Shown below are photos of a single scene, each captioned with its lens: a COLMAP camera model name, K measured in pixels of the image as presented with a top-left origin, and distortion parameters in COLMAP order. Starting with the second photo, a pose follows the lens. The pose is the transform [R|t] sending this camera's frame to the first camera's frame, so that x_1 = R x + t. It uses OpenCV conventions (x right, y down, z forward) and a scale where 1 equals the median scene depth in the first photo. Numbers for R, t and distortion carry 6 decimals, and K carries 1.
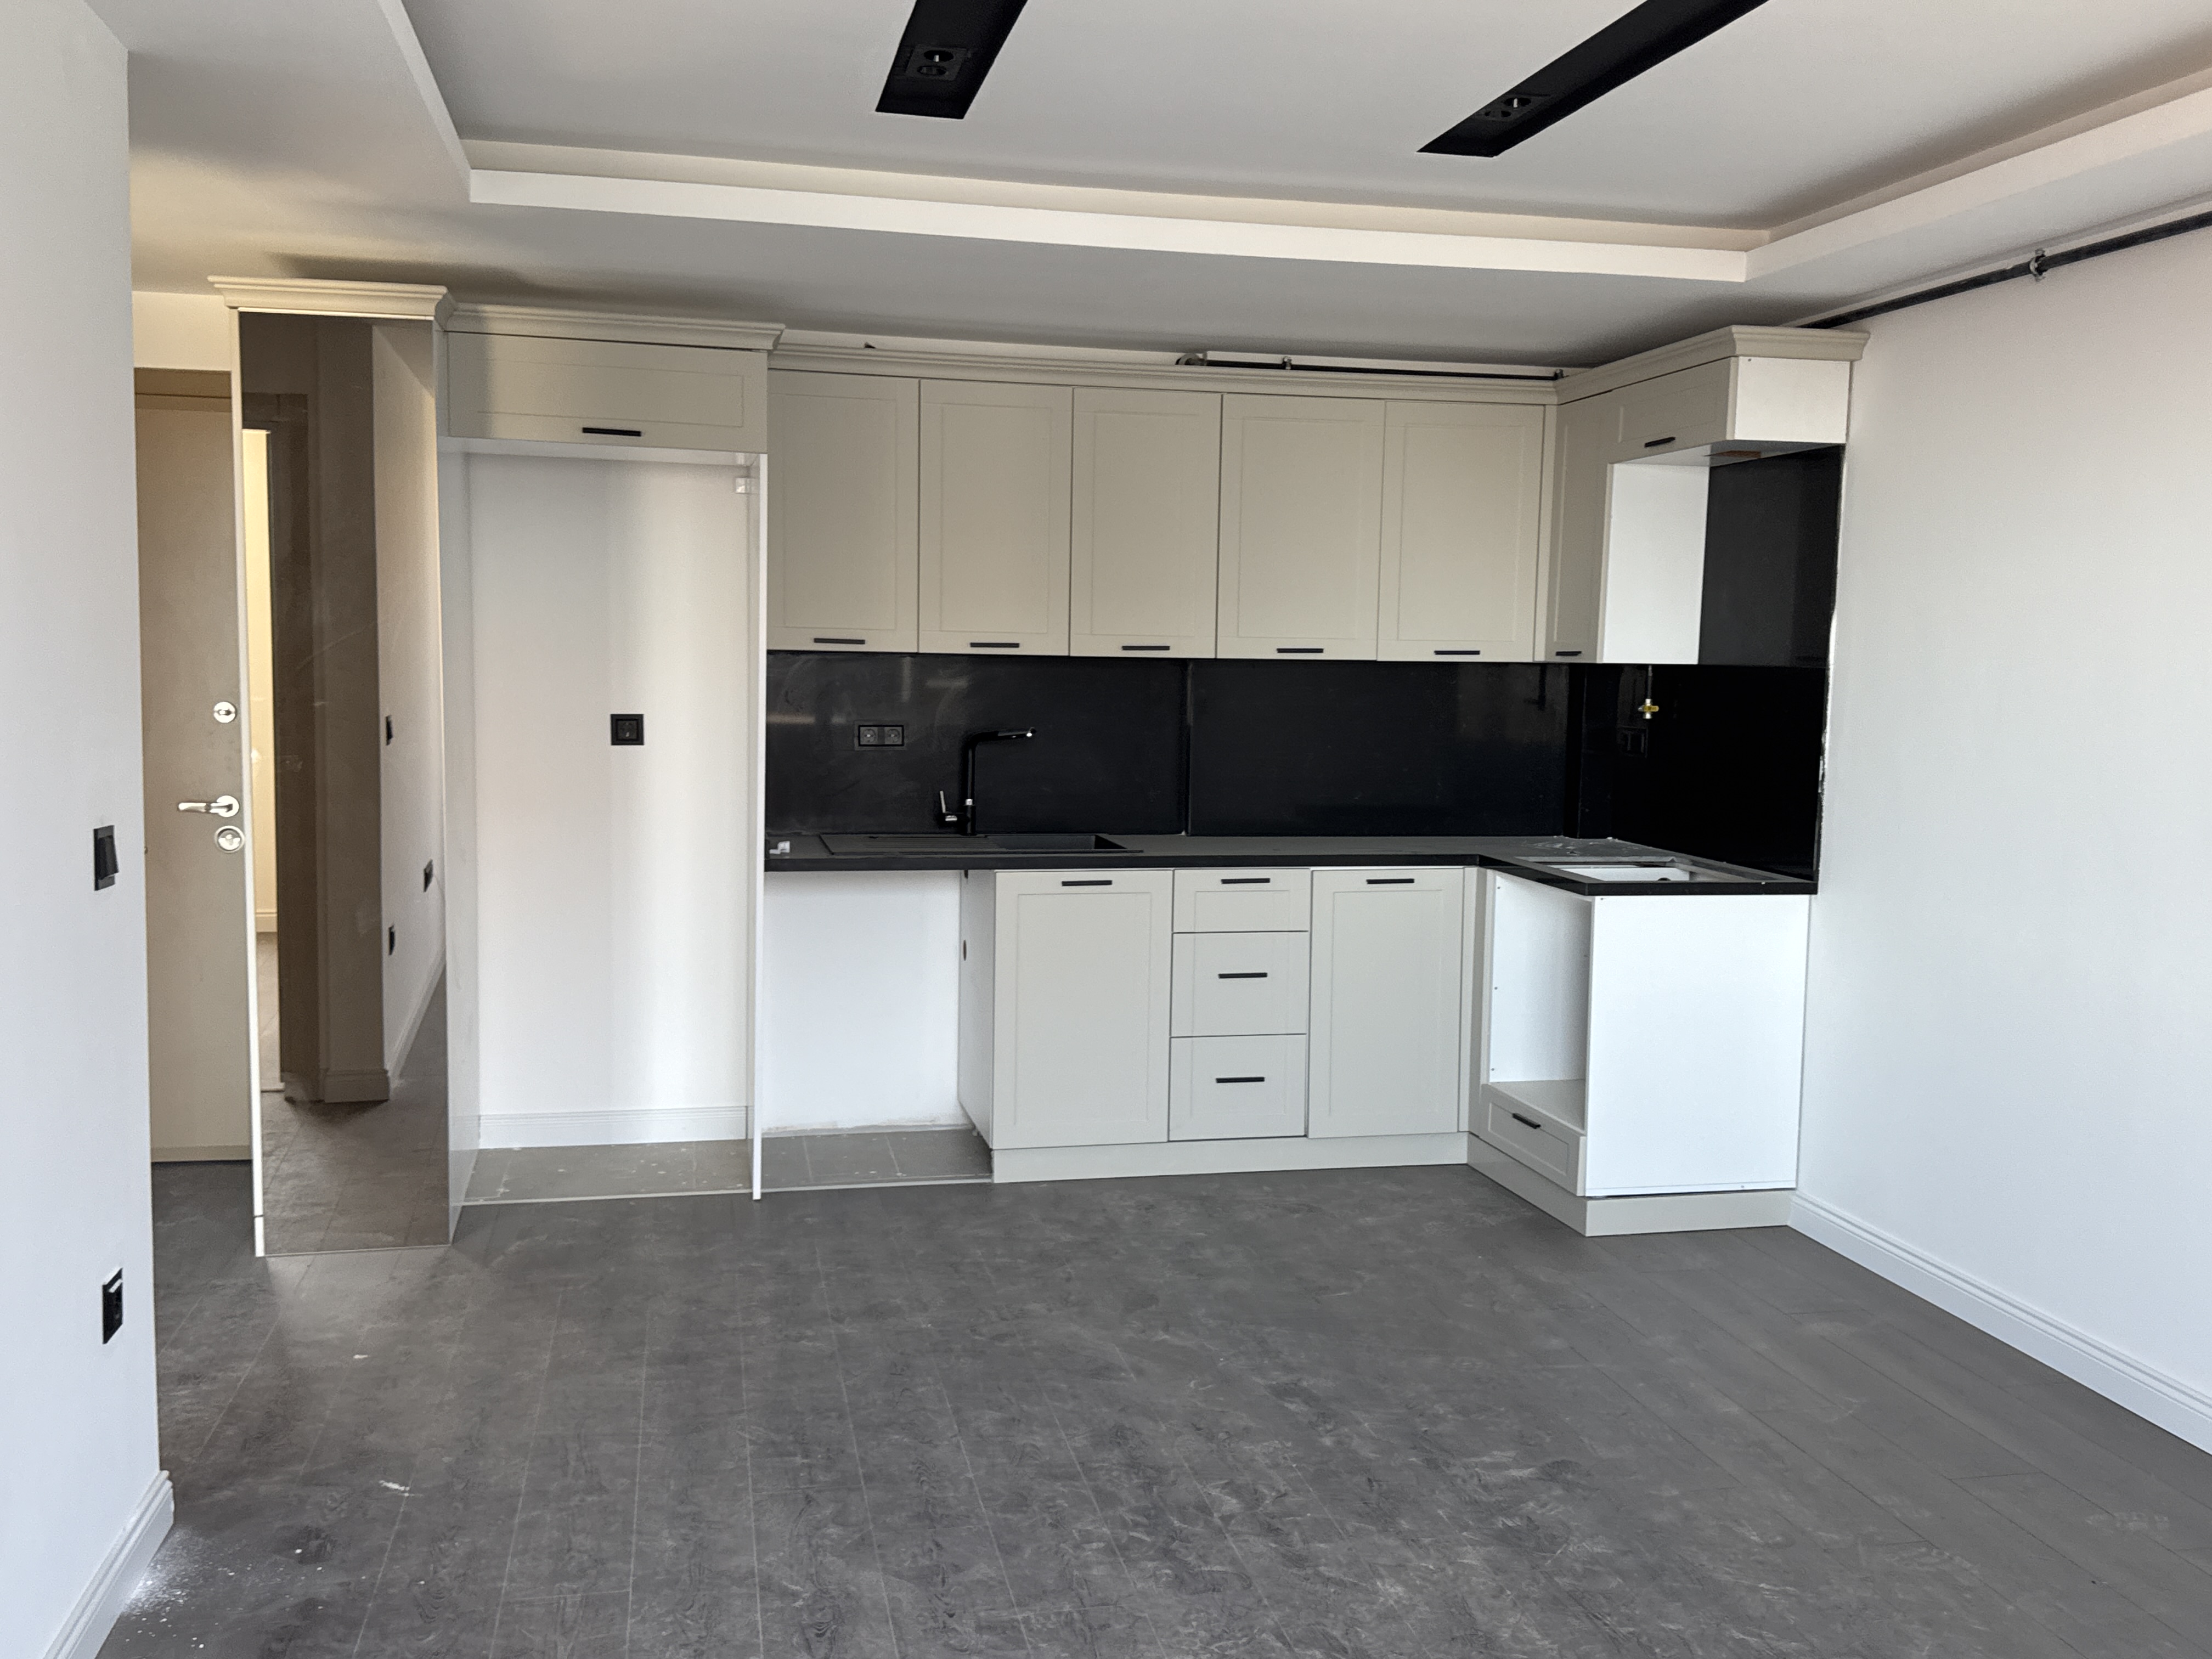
lens RADIAL K [[1977.5, 0, 1119.8], [0, 1977.5, 823.4], [0, 0, 1]] dist [0.104399, -0.186936]
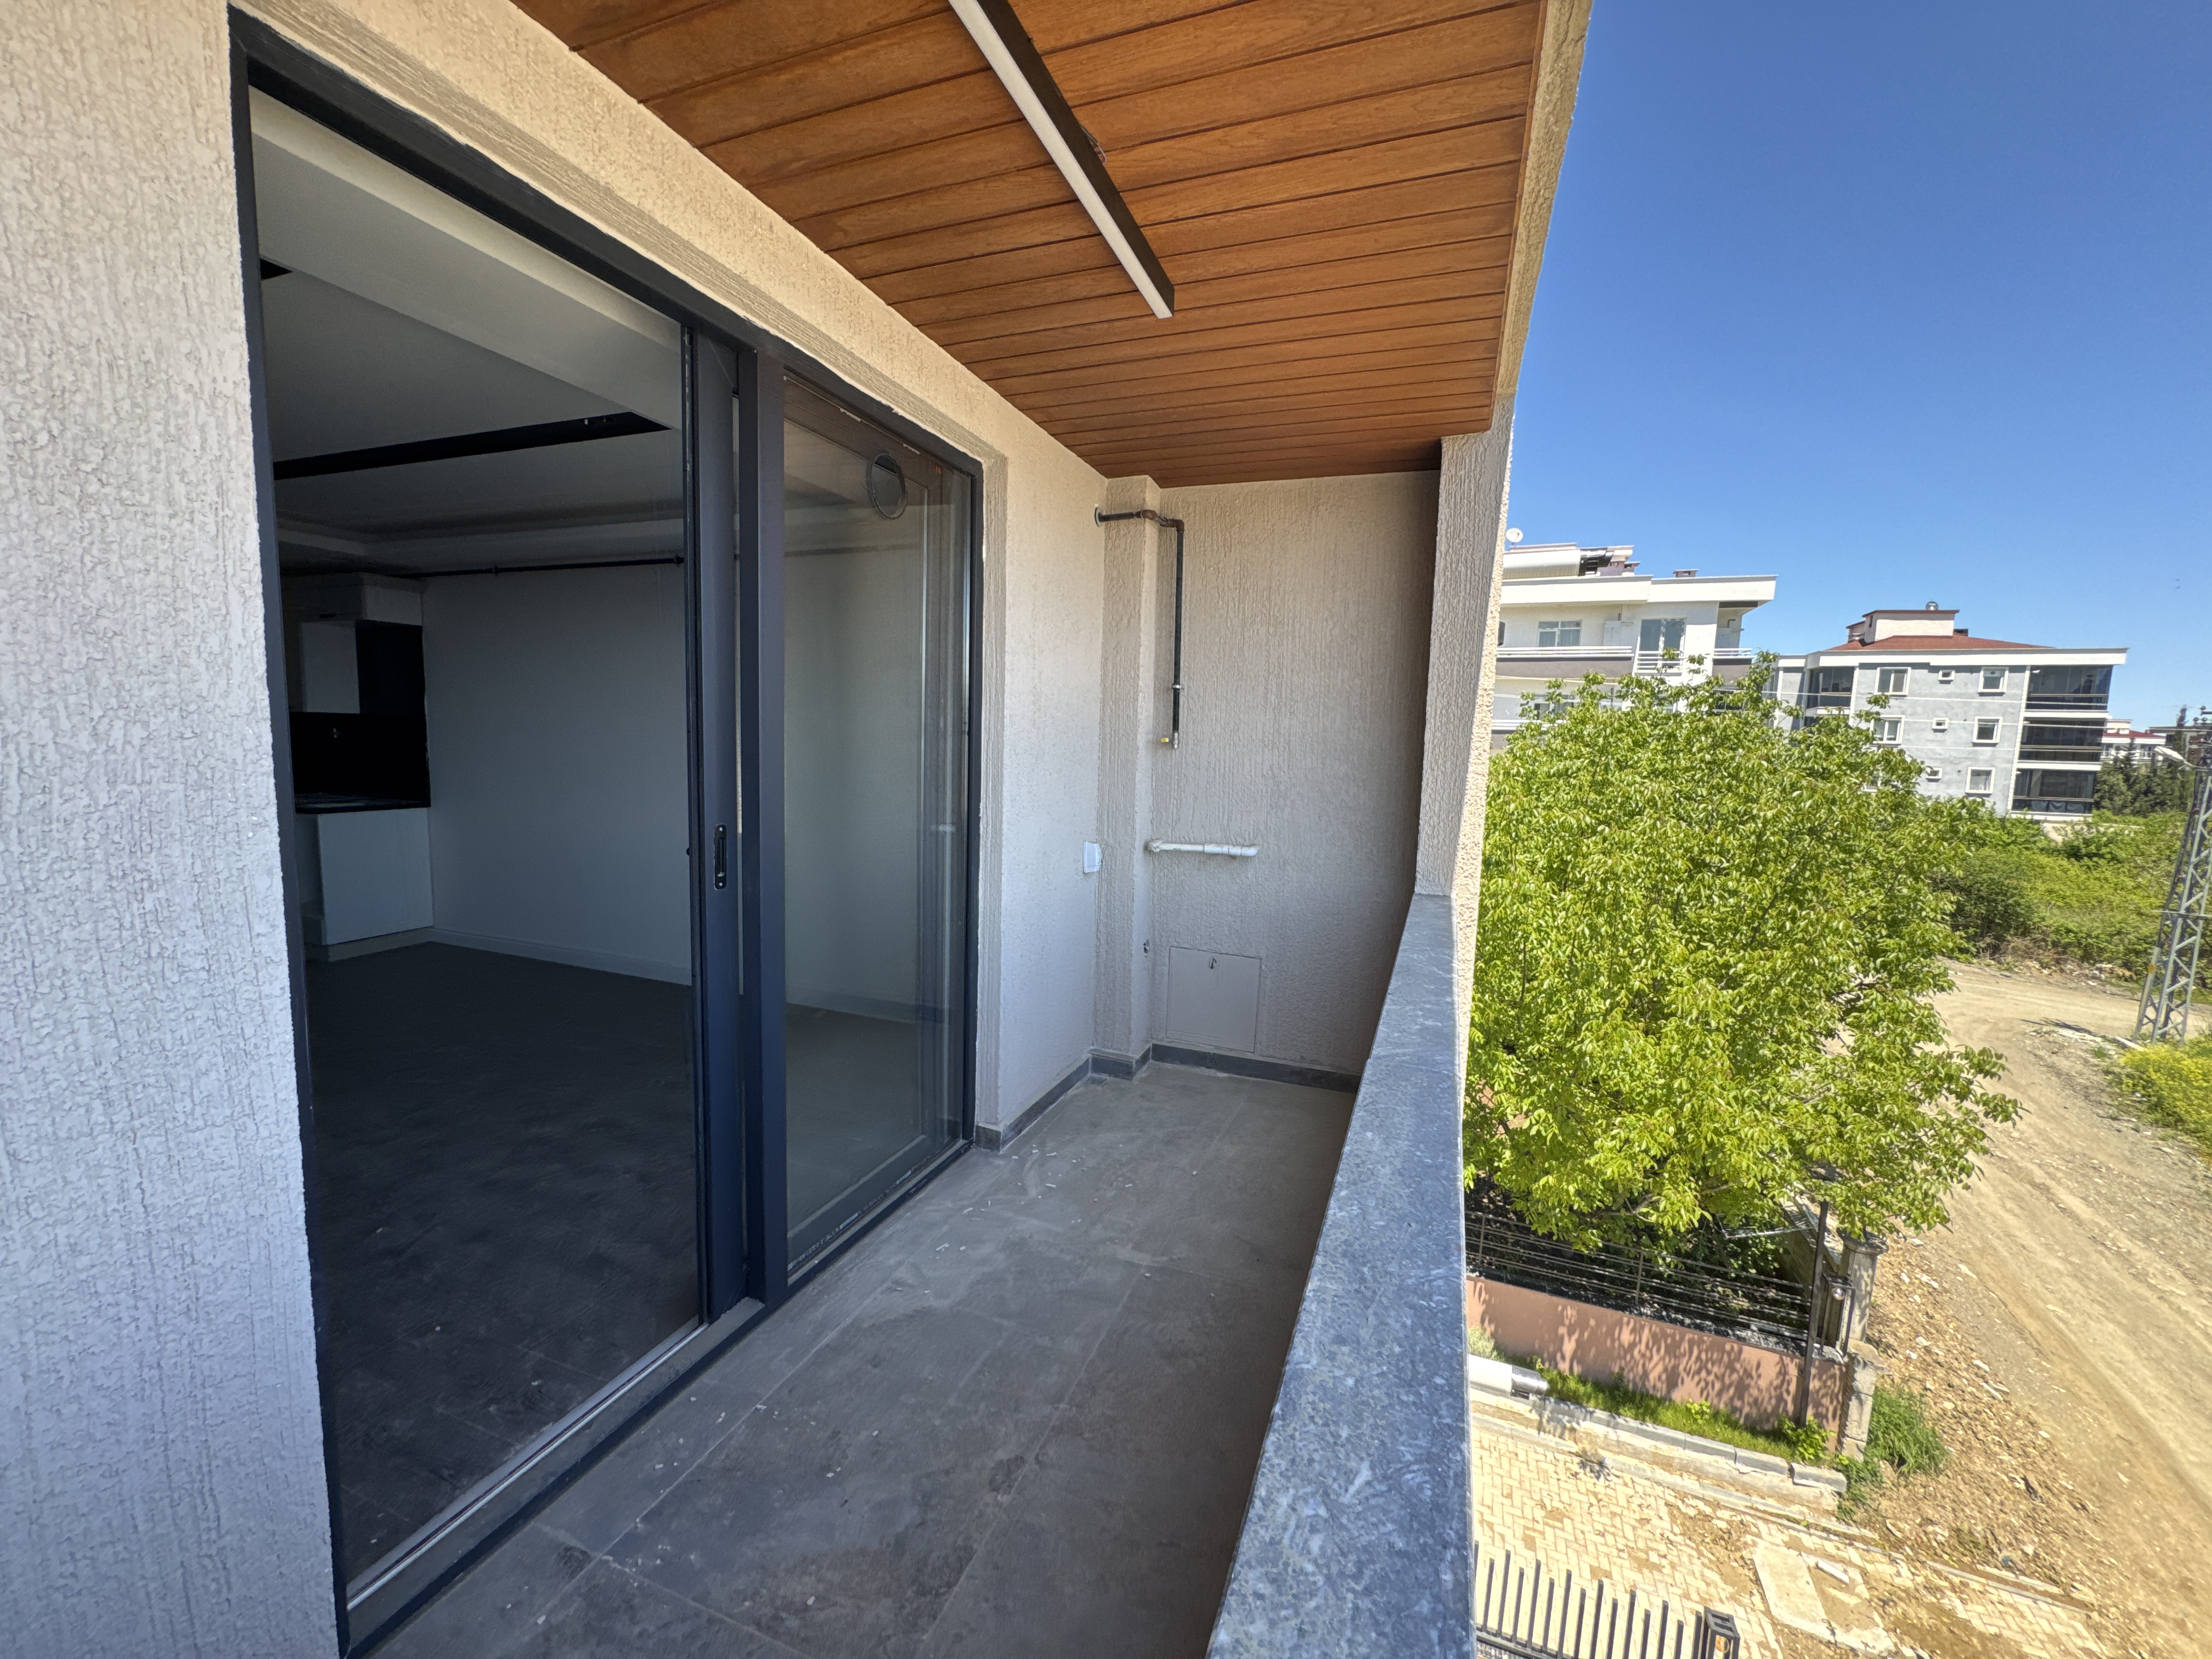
lens RADIAL K [[880.3, 0, 1117.8], [0, 880.3, 826.5], [0, 0, 1]] dist [-0.002914, 0.001292]
pose [[0.551720, -0.092967, 0.828832, -0.092477], [0.056076, 0.995654, 0.074351, 0.026645], [-0.832142, 0.005457, 0.554536, -0.331094]]
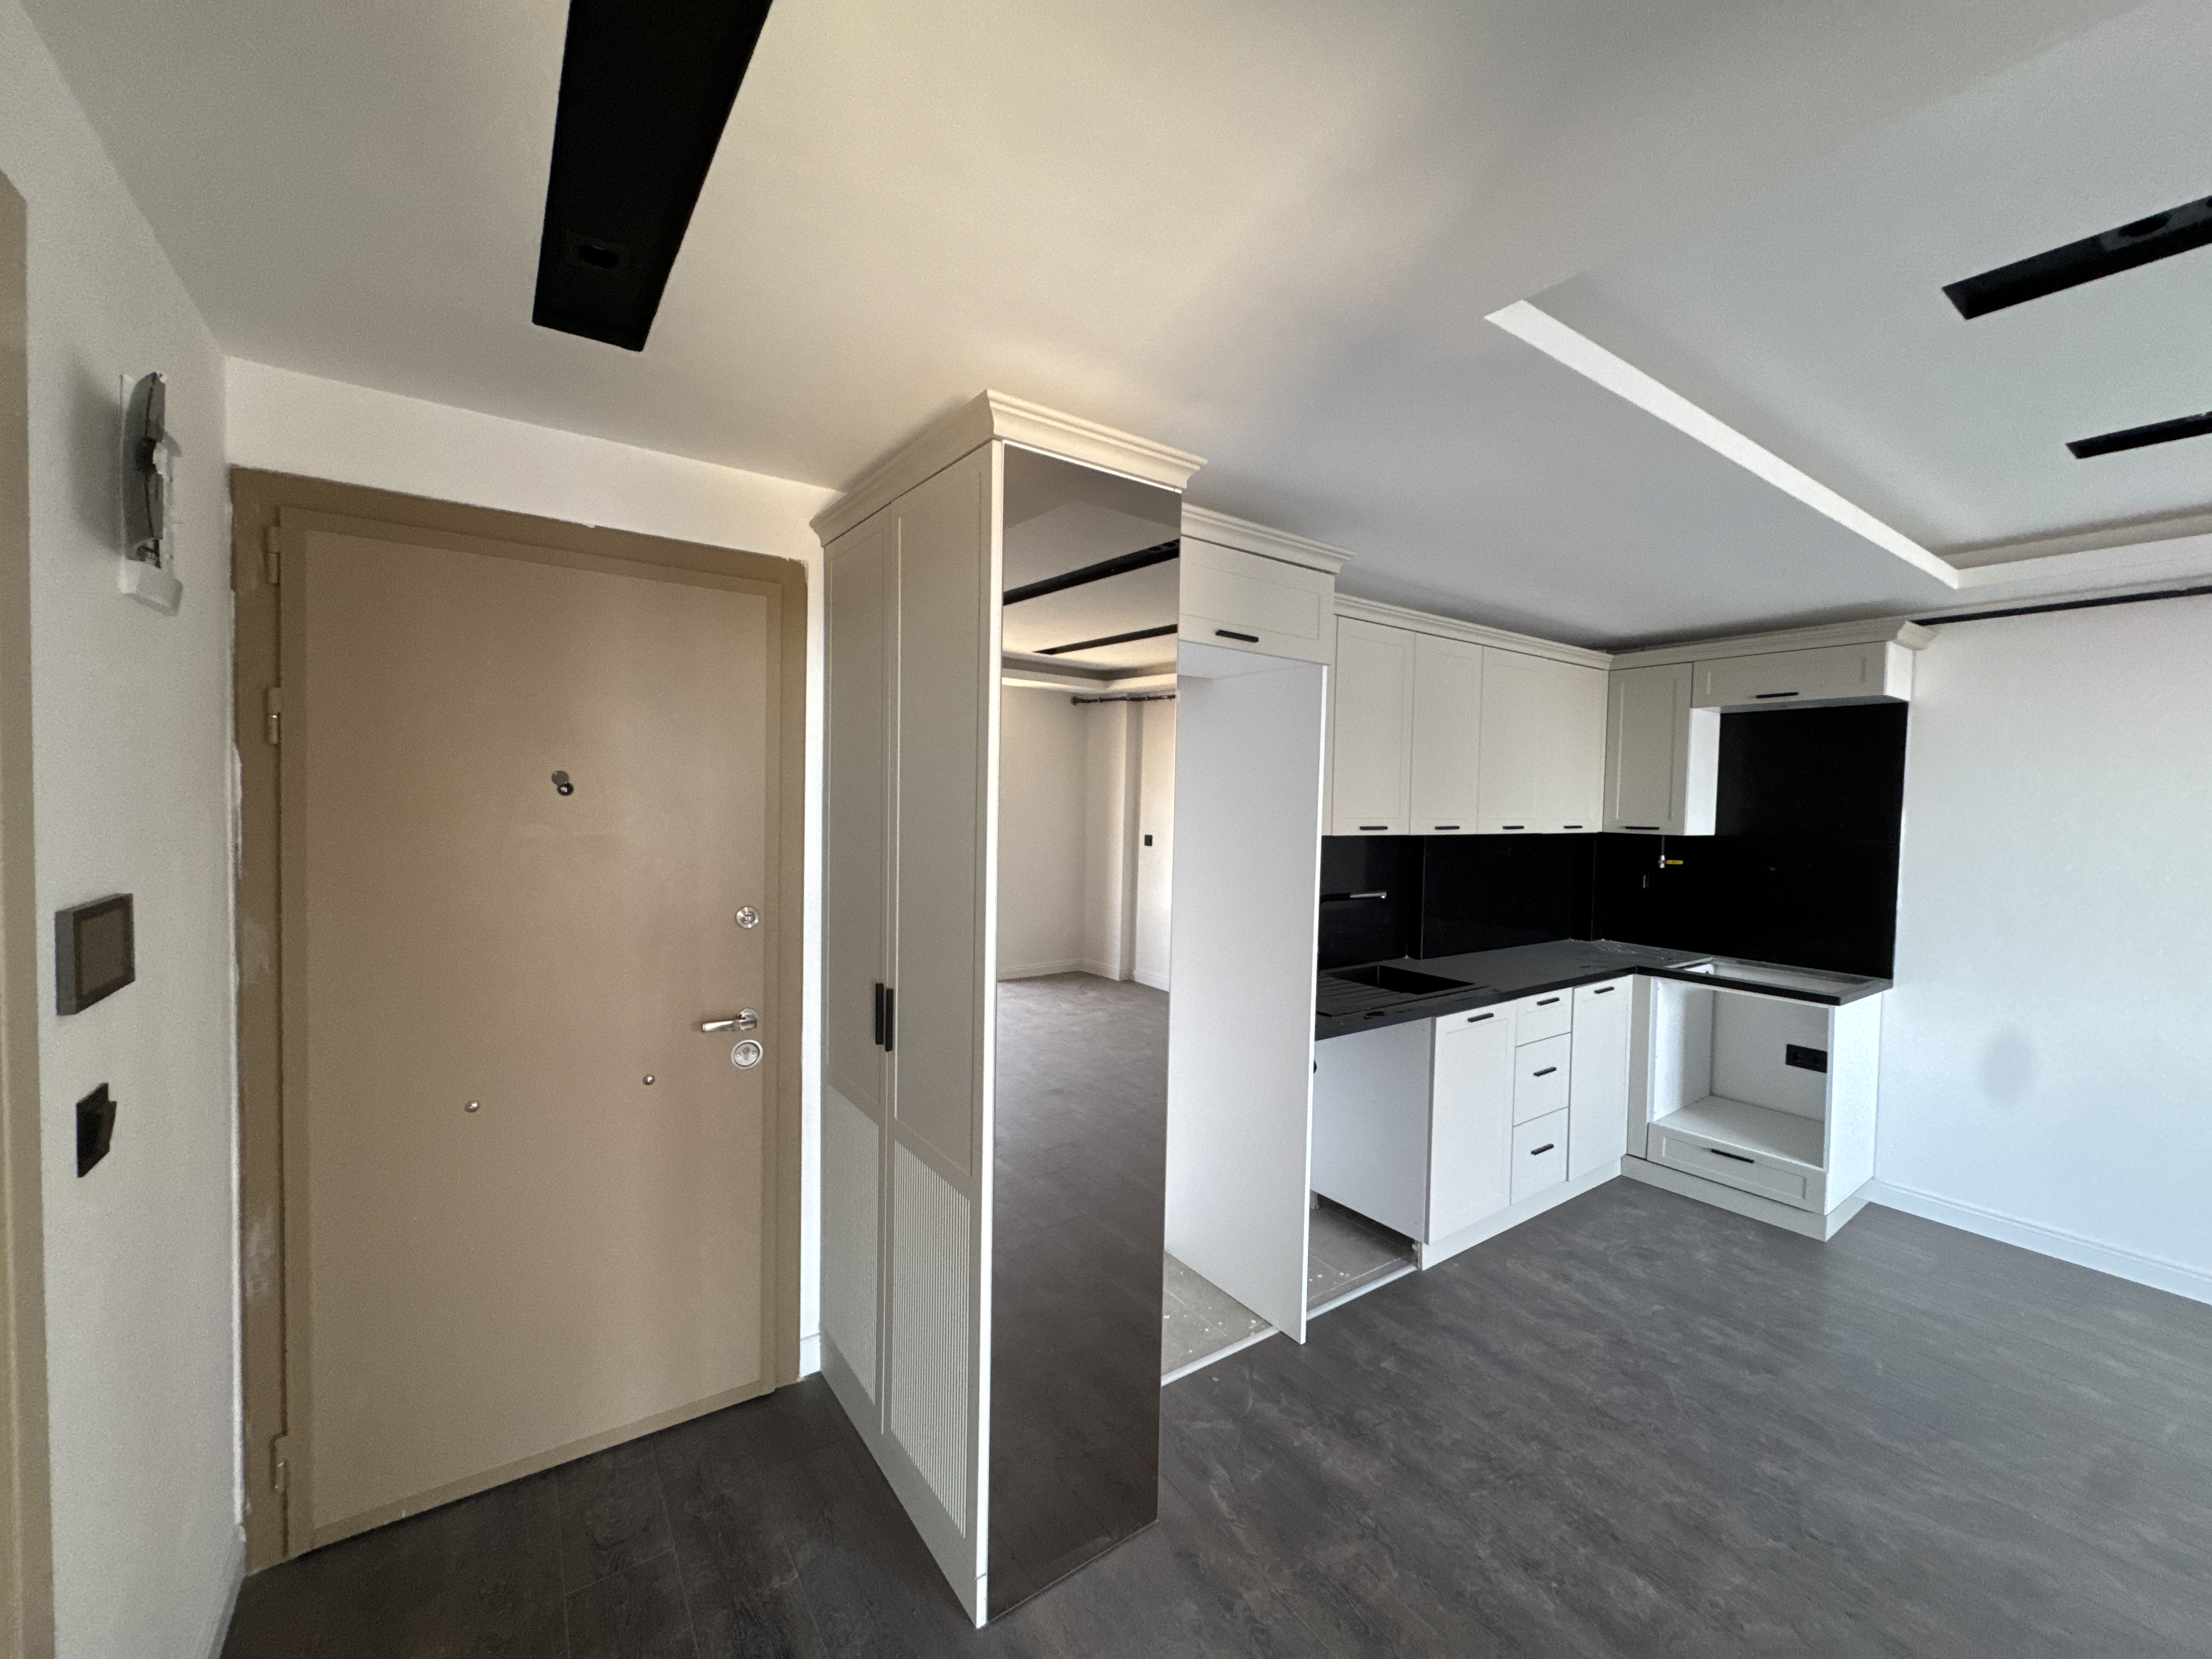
lens RADIAL K [[880.3, 0, 1107.5], [0, 880.3, 826.2], [0, 0, 1]] dist [-0.002914, 0.001292]
pose [[0.924411, -0.012545, 0.381190, -0.484098], [0.033580, 0.998255, -0.048581, -0.078181], [-0.379916, 0.057709, 0.923219, 0.606530]]
